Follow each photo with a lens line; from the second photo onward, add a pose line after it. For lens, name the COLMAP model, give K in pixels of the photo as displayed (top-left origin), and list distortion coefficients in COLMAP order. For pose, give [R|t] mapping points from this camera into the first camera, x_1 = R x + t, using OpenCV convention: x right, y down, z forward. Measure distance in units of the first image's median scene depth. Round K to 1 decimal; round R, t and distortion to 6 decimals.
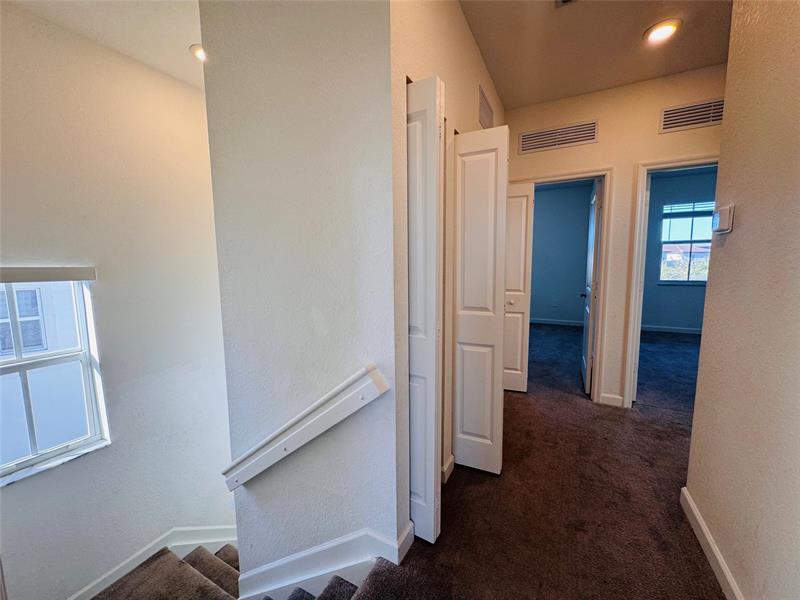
lens RADIAL K [[321.1, 0, 398.5], [0, 321.1, 299.3], [0, 0, 1]] dist [-0.001351, -0.000102]
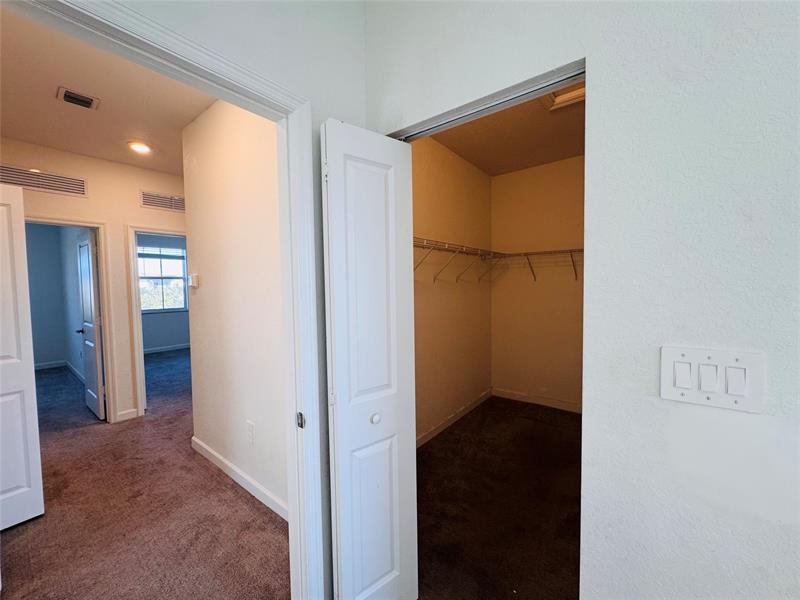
lens RADIAL K [[321.1, 0, 398.5], [0, 321.1, 299.3], [0, 0, 1]] dist [-0.001351, -0.000102]
pose [[0.182092, -0.036036, 0.982621, -0.335544], [0.116629, 0.993065, 0.014806, -0.014685], [-0.976340, 0.111907, 0.185032, -0.275276]]
